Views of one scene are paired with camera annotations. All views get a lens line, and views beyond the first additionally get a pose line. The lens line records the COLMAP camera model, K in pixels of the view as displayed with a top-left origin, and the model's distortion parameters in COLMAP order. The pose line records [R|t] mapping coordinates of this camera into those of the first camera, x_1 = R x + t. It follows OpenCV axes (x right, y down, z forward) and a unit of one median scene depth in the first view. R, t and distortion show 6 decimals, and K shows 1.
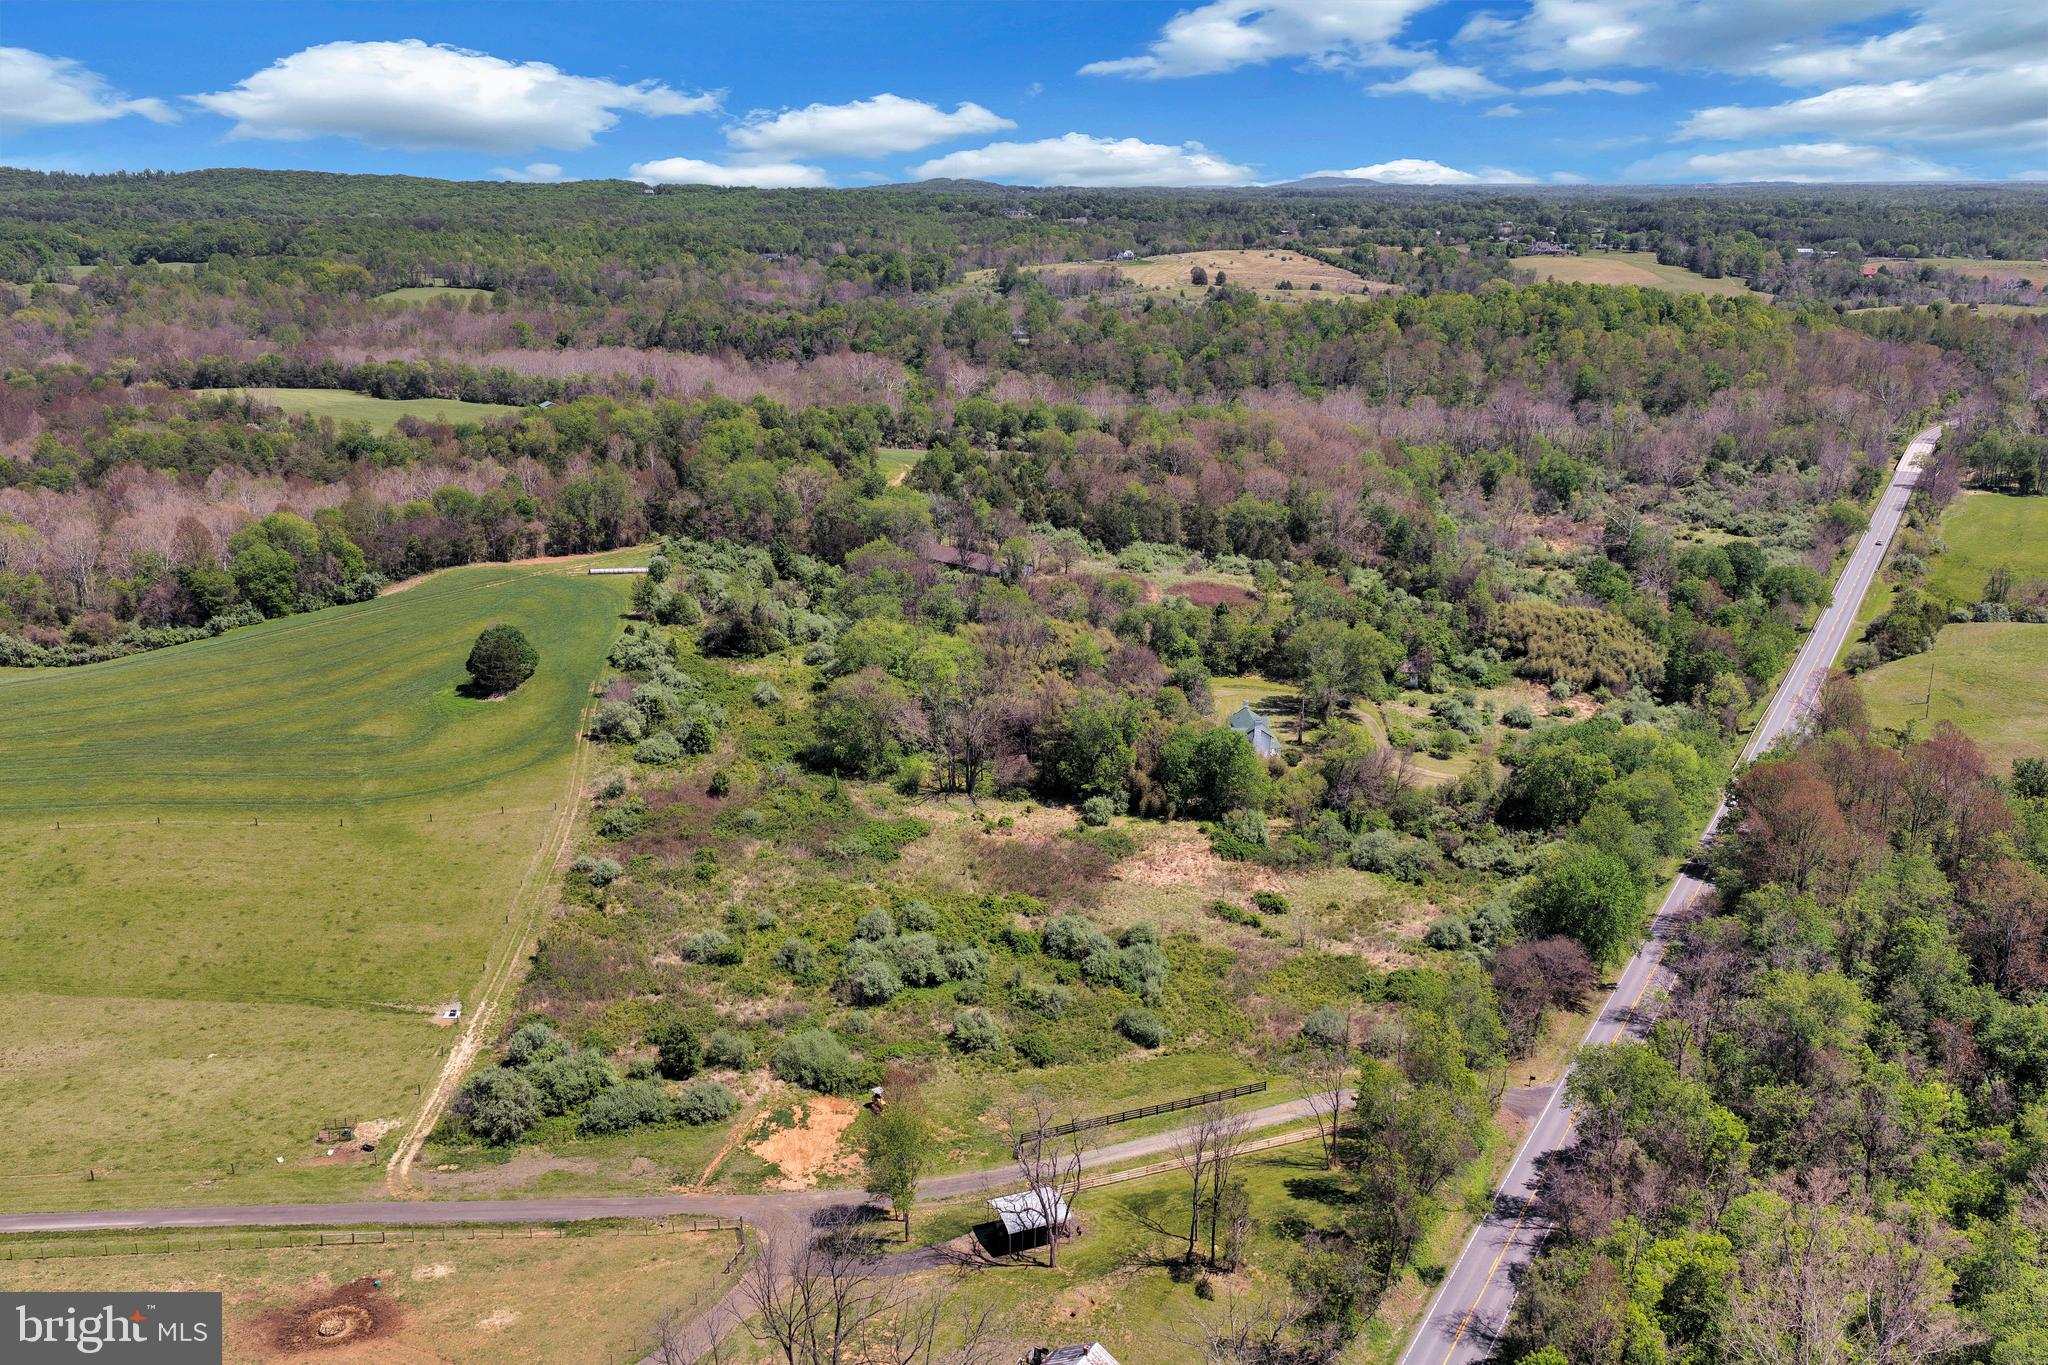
lens RADIAL K [[1708.1, 0, 1024.0], [0, 1708.1, 682.5], [0, 0, 1]] dist [-0.019389, 0.048394]
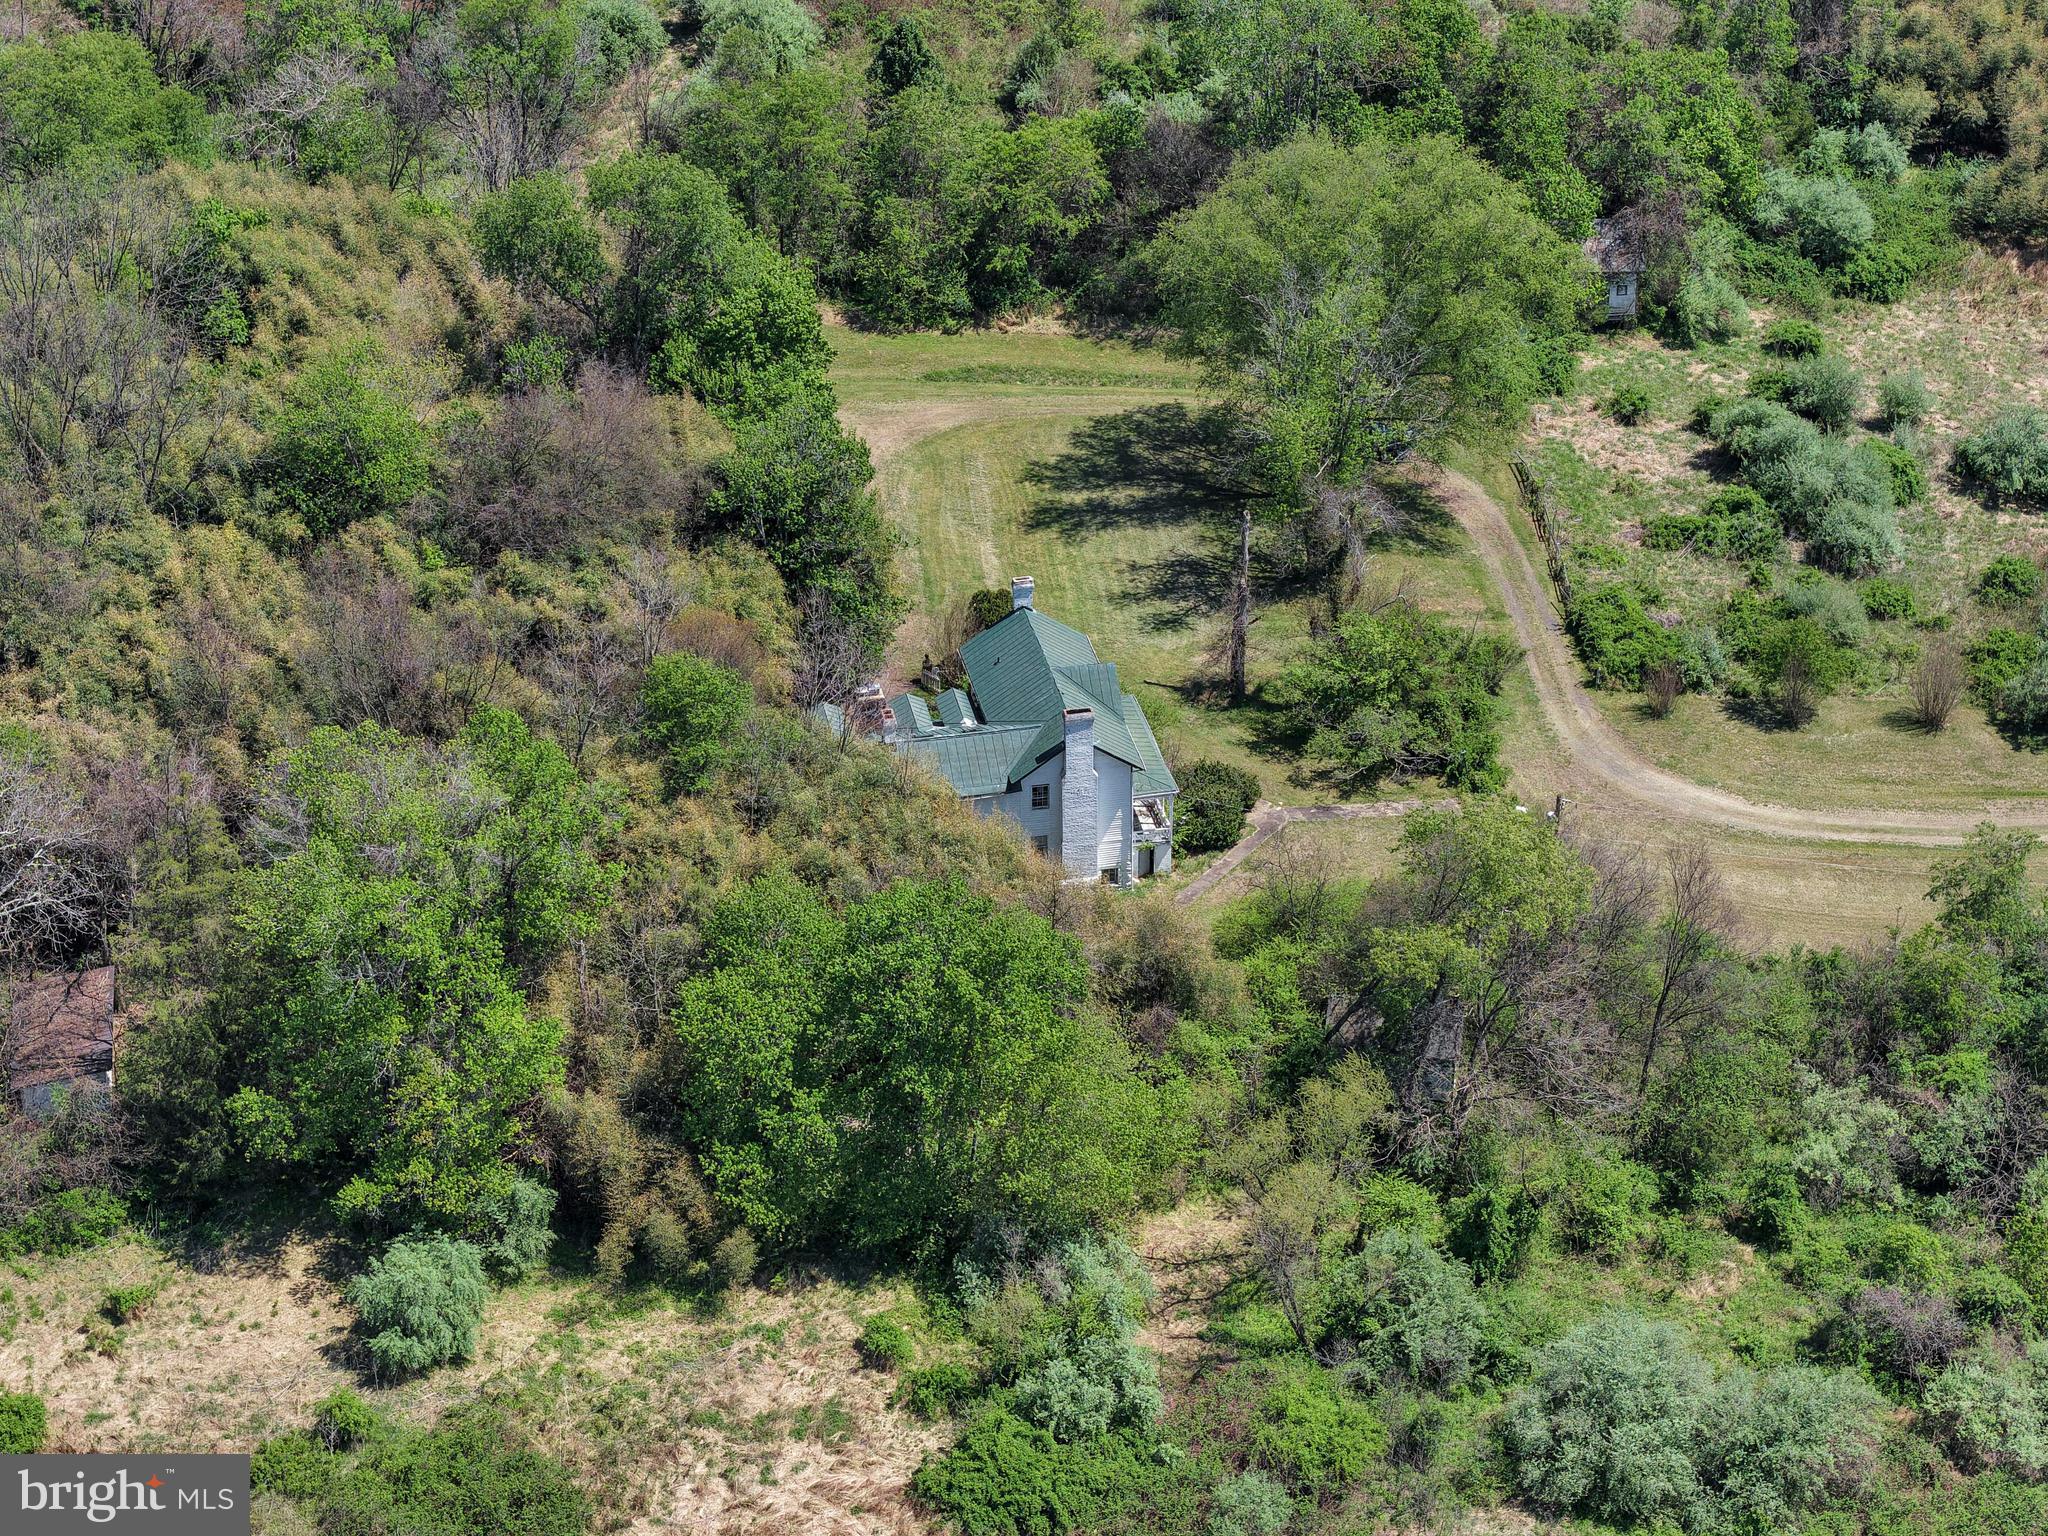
lens RADIAL K [[4195.2, 0, 1024.0], [0, 4195.2, 768.0], [0, 0, 1]] dist [-0.155482, 0.382511]
pose [[0.988743, -0.078060, 0.127647, 0.047050], [0.042762, 0.964965, 0.258872, -0.110229], [-0.143382, -0.250499, 0.957440, 0.381285]]
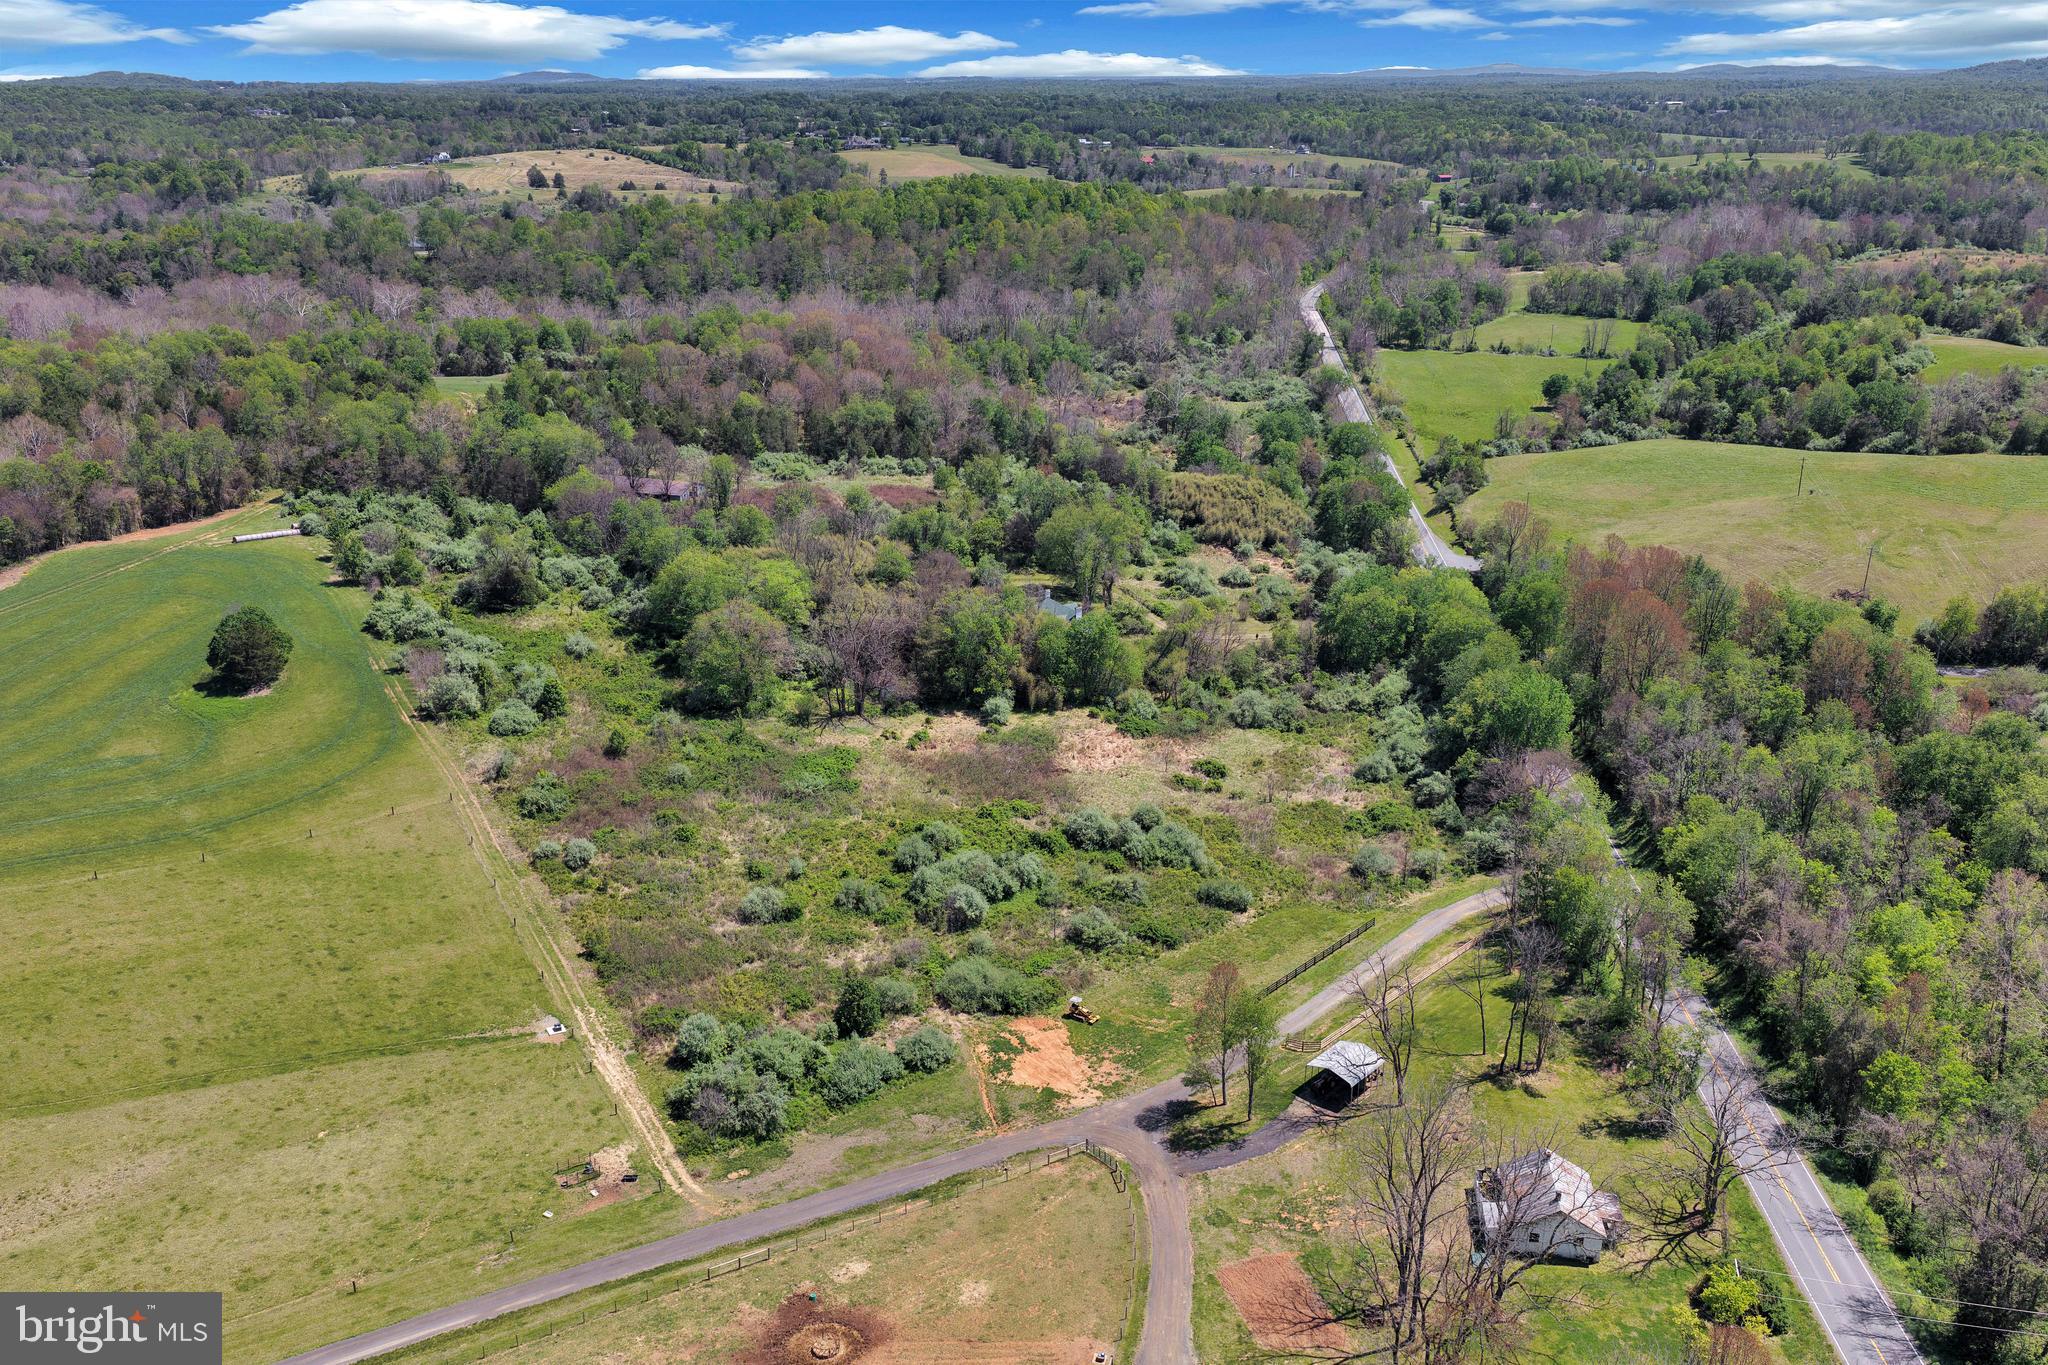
lens RADIAL K [[1708.1, 0, 1024.0], [0, 1708.1, 682.5], [0, 0, 1]] dist [-0.019389, 0.048394]
pose [[0.906746, -0.141386, 0.397269, -0.277350], [0.118937, 0.989614, 0.080729, -0.017763], [-0.404557, -0.025951, 0.914145, 0.054901]]
